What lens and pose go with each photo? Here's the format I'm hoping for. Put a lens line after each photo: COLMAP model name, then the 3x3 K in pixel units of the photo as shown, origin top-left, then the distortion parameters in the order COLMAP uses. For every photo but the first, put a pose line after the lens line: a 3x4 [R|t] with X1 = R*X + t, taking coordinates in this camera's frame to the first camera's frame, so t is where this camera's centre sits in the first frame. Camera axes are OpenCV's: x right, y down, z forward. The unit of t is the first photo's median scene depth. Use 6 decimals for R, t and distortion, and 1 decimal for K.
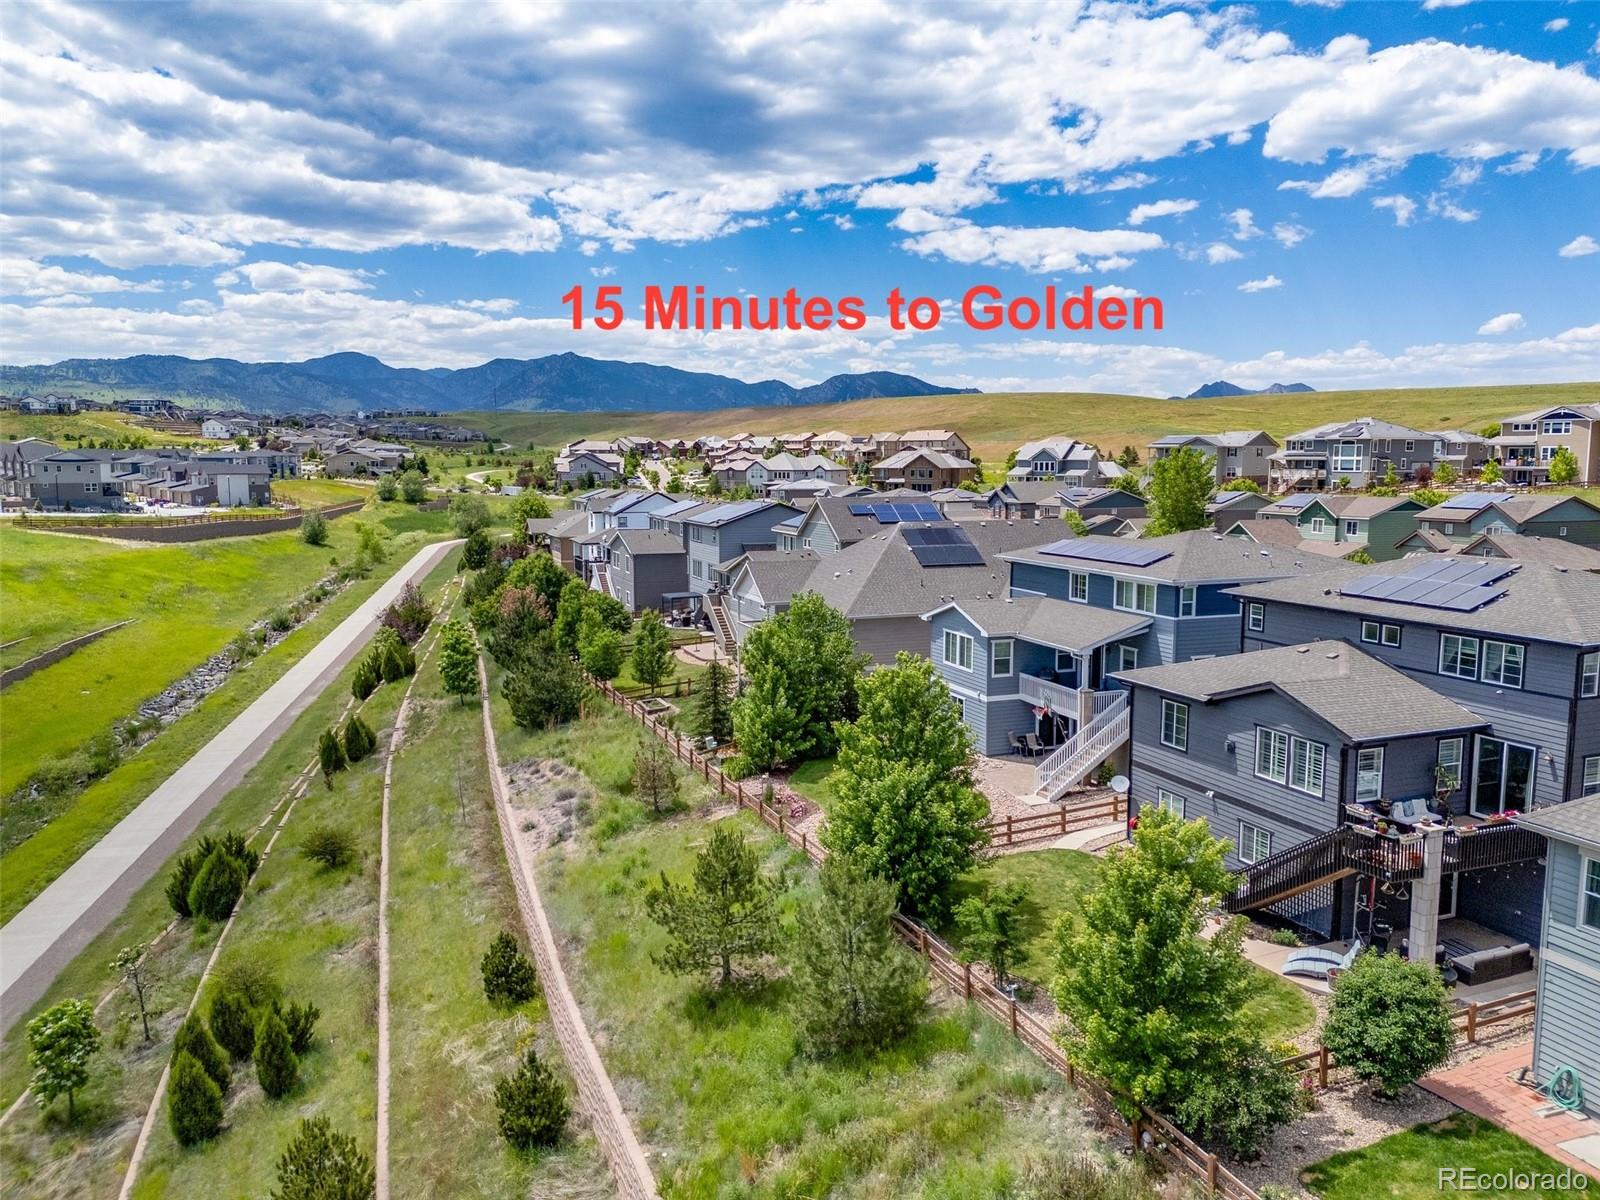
lens RADIAL K [[1193.7, 0, 800.0], [0, 1193.7, 600.0], [0, 0, 1]] dist [0.072575, -0.073915]
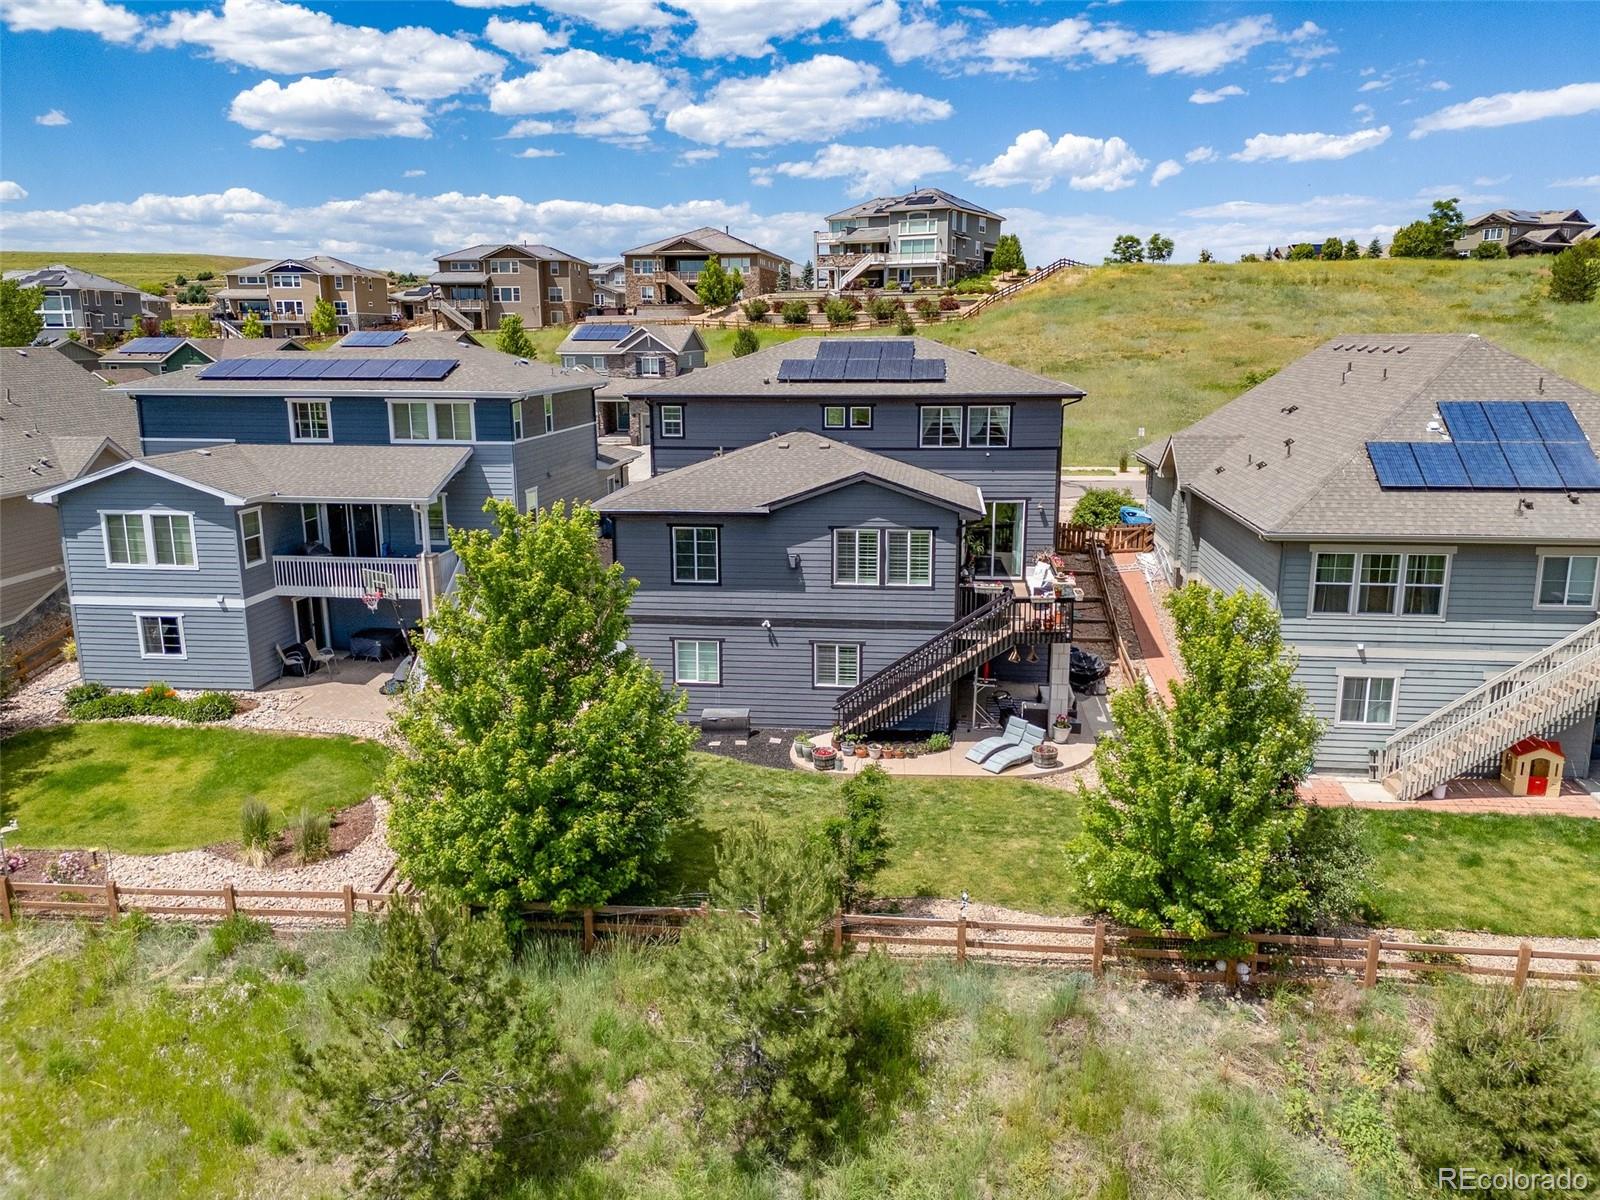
lens RADIAL K [[1193.7, 0, 800.0], [0, 1193.7, 600.0], [0, 0, 1]] dist [0.072575, -0.073915]
pose [[0.462605, -0.193941, 0.865092, -0.264021], [0.111668, 0.980755, 0.160157, 0.010621], [-0.879504, 0.022514, 0.475359, 0.428754]]
